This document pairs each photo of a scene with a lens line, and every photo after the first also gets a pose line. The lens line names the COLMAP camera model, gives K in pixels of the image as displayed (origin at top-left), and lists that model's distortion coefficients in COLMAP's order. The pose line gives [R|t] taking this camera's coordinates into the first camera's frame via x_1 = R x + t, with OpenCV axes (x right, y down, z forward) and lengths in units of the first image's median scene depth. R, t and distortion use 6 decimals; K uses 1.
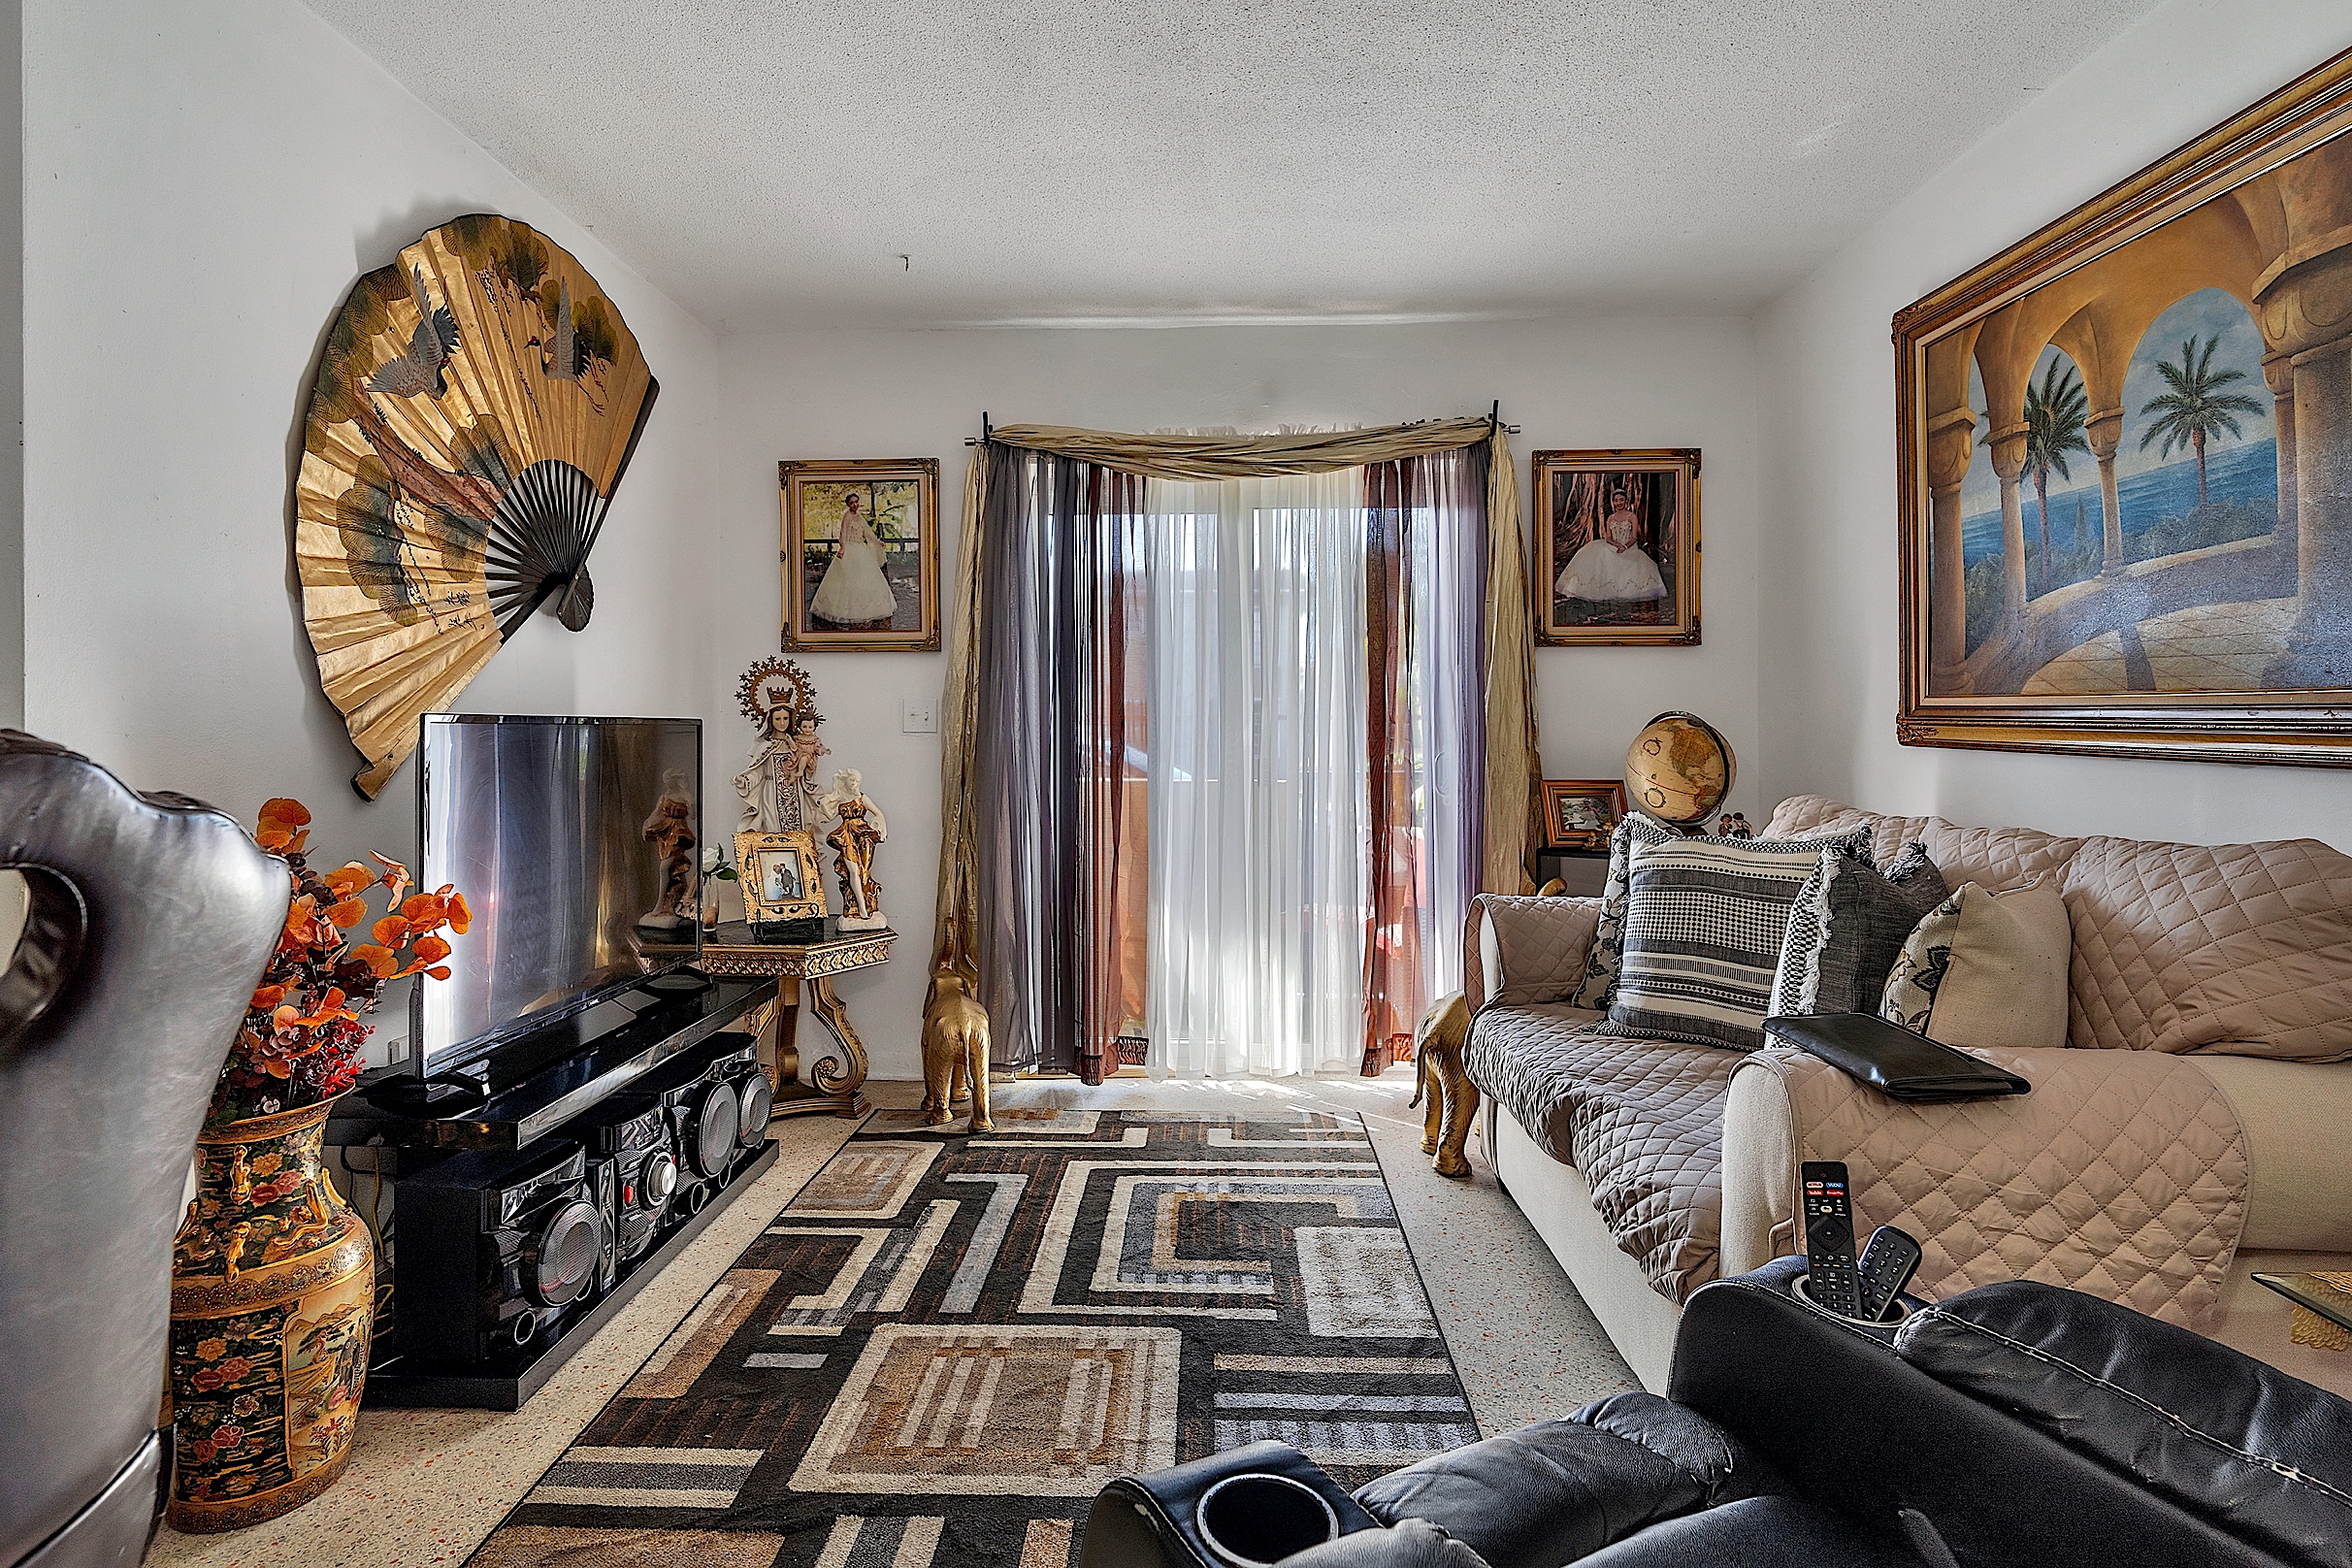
lens RADIAL K [[1192.1, 0, 1172.7], [0, 1192.1, 729.4], [0, 0, 1]] dist [-0.004948, 0.002483]
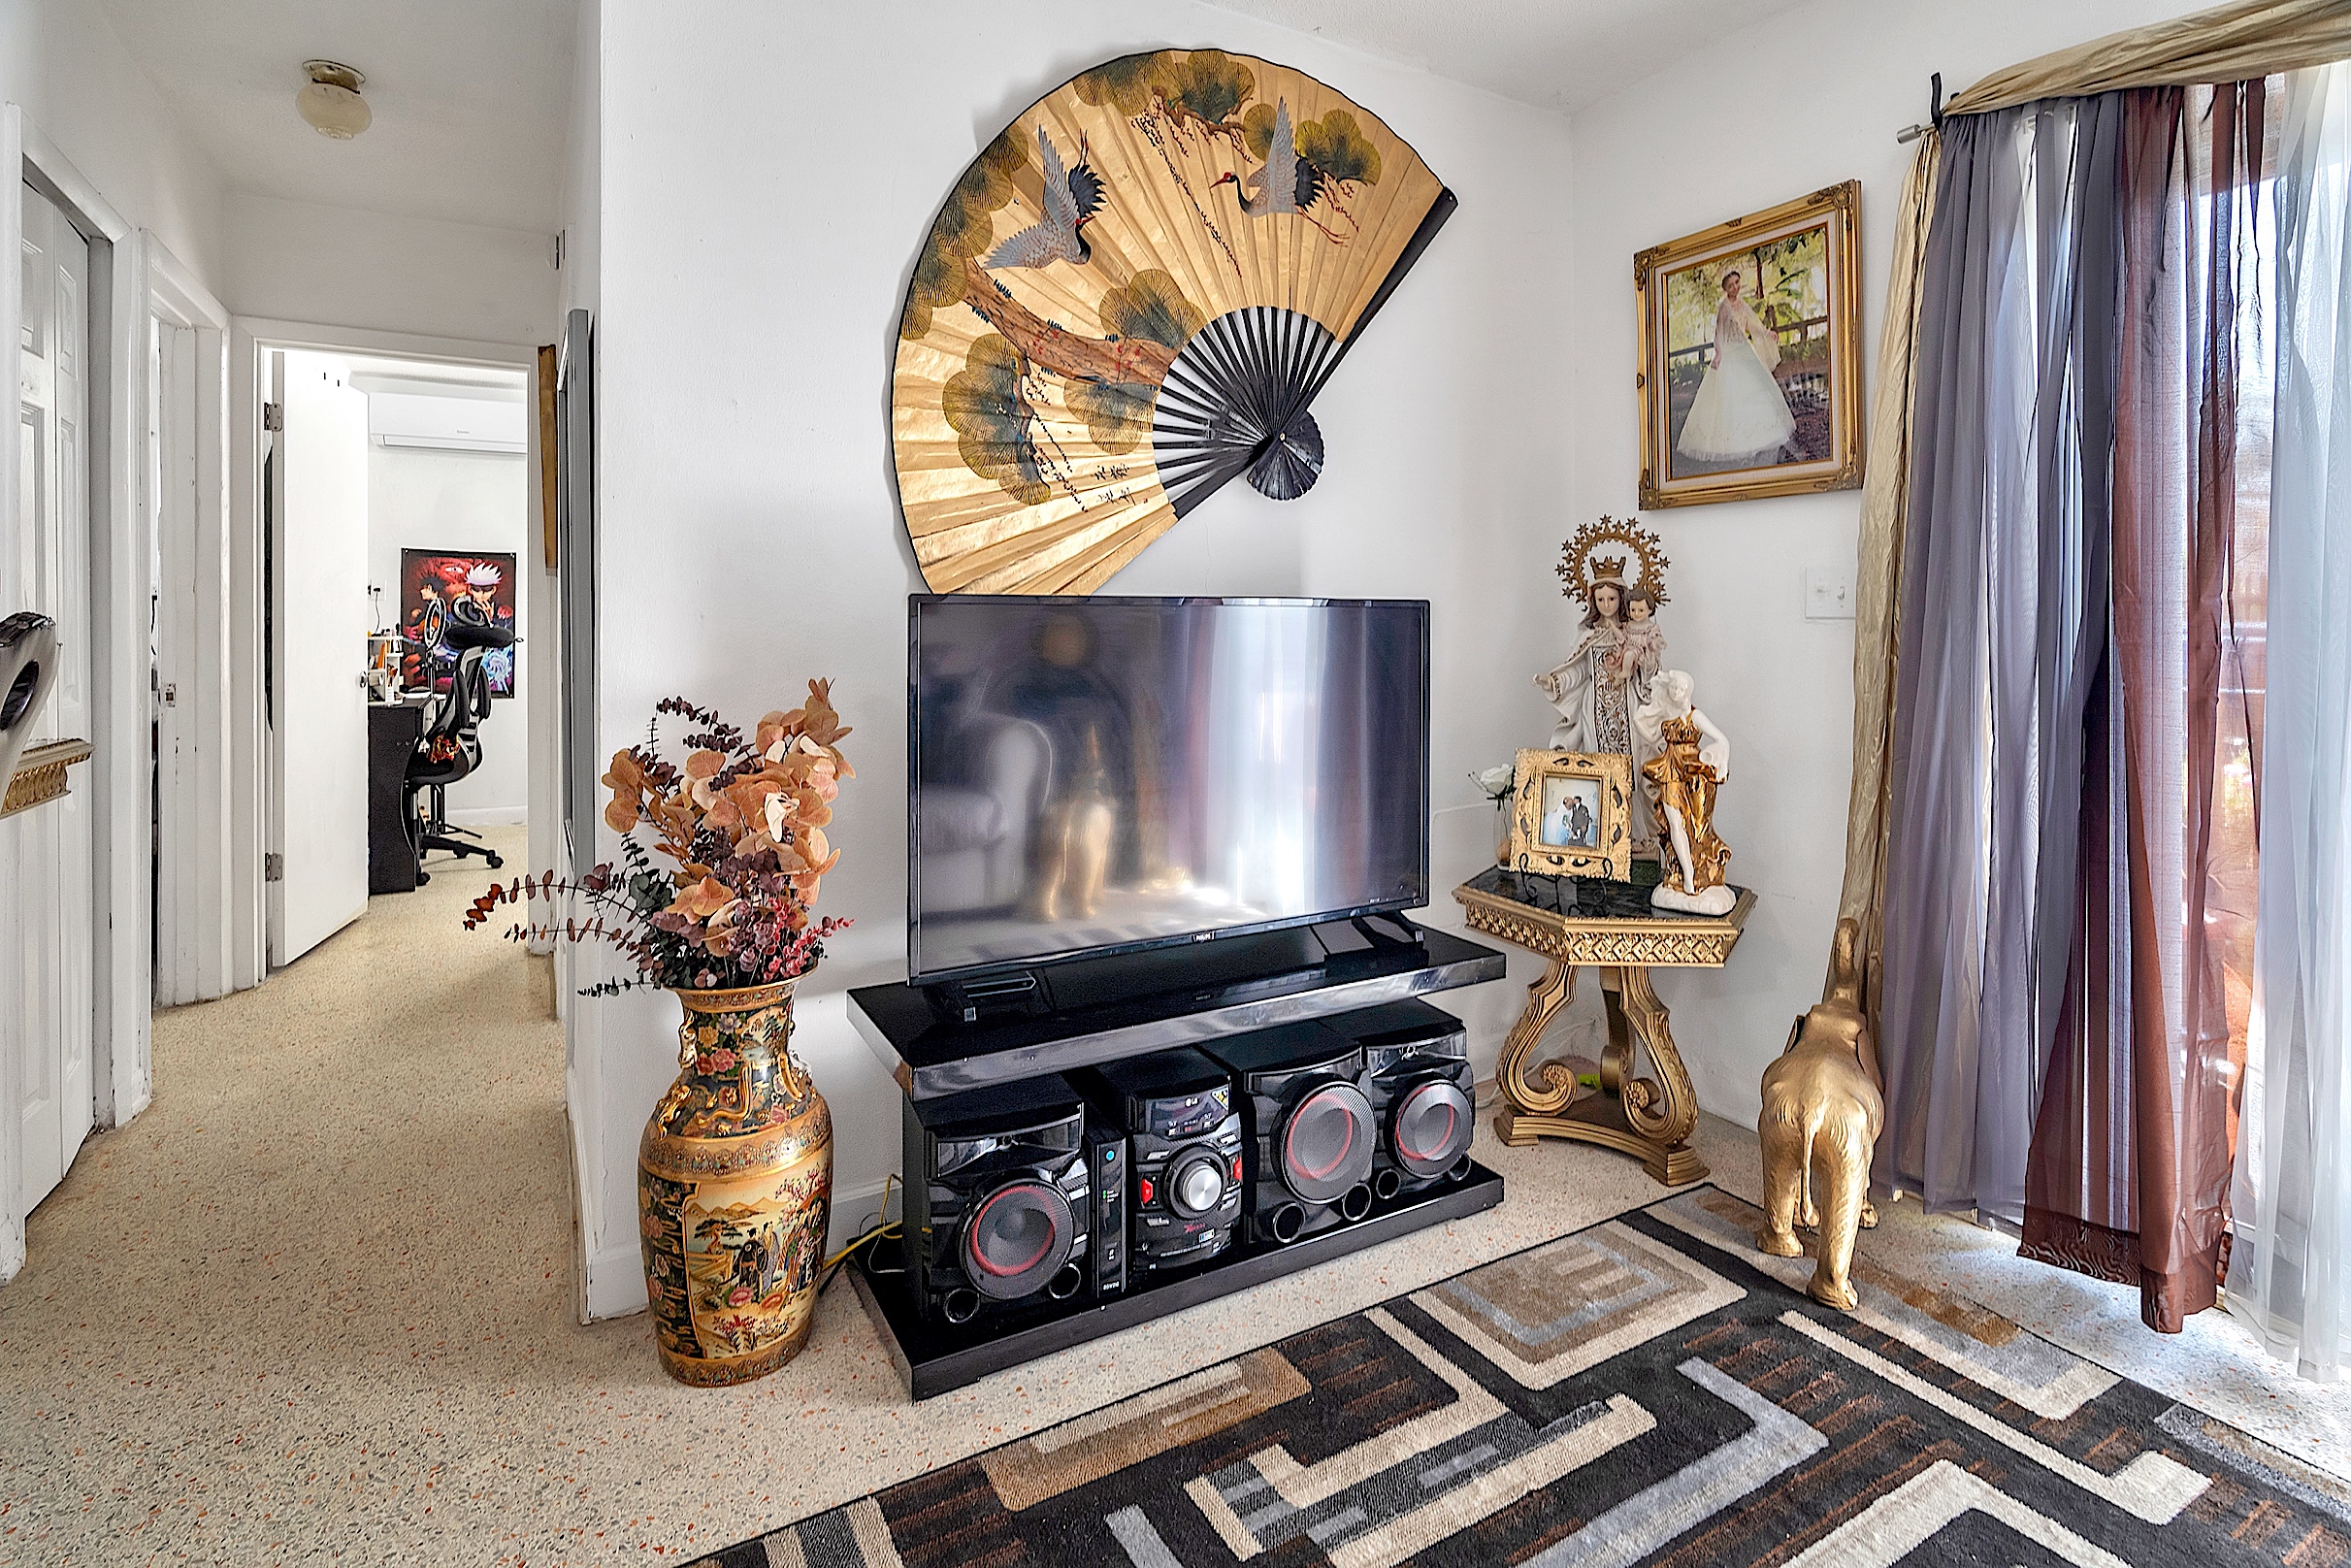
lens RADIAL K [[1136.7, 0, 1159.6], [0, 1136.7, 625.2], [0, 0, 1]] dist [-0.009833, 0.003435]
pose [[0.517278, 0.005957, -0.855797, 0.157037], [-0.001091, 0.999980, 0.006302, 0.003733], [0.855817, -0.002326, 0.517274, 0.483458]]
